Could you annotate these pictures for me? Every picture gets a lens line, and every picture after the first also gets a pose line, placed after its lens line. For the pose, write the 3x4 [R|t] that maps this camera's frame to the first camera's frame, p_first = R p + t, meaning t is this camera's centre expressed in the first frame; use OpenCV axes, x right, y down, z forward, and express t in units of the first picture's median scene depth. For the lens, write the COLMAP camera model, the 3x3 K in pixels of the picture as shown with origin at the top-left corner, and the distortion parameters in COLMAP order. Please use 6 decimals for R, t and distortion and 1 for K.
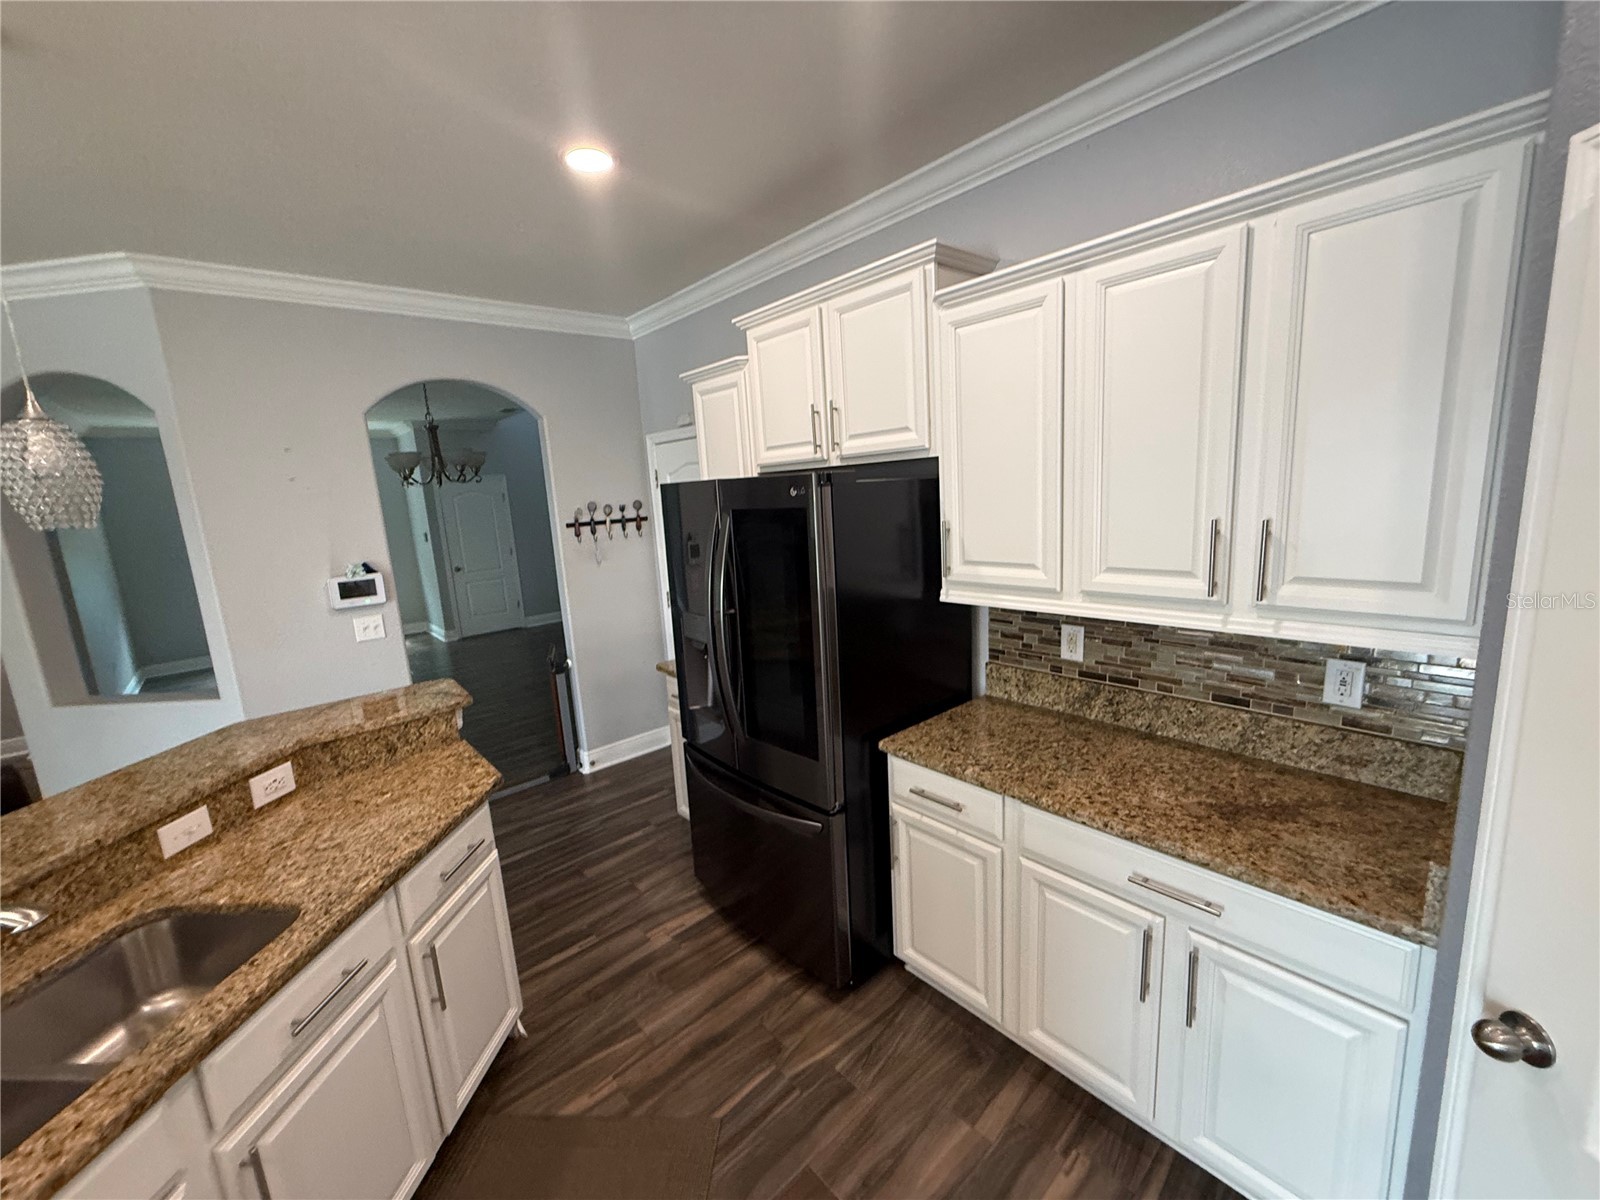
lens RADIAL K [[640.4, 0, 802.6], [0, 640.4, 599.5], [0, 0, 1]] dist [-0.000217, 0.000109]
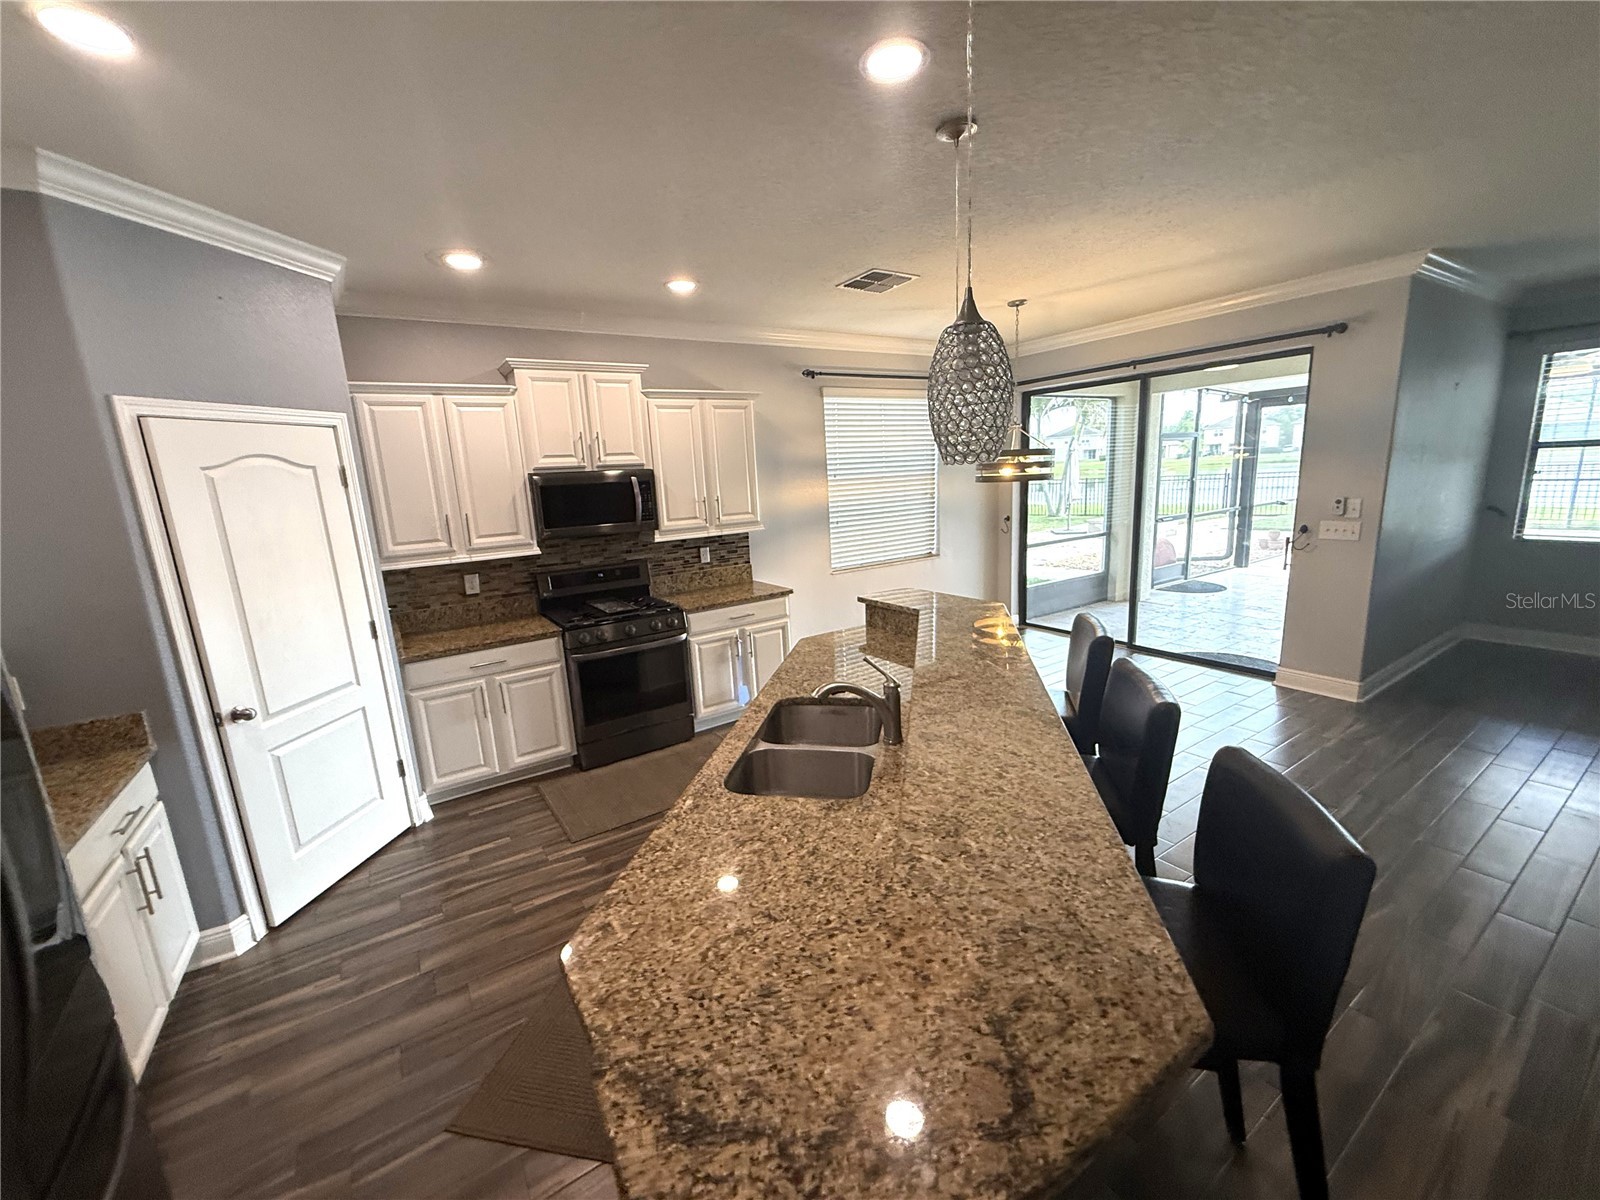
lens RADIAL K [[640.4, 0, 799.5], [0, 640.4, 602.7], [0, 0, 1]] dist [-0.000217, 0.000109]
pose [[-0.983059, 0.078653, 0.165553, -0.980395], [0.134153, 0.924225, 0.357508, -0.242120], [-0.124889, 0.373661, -0.919119, 1.690678]]
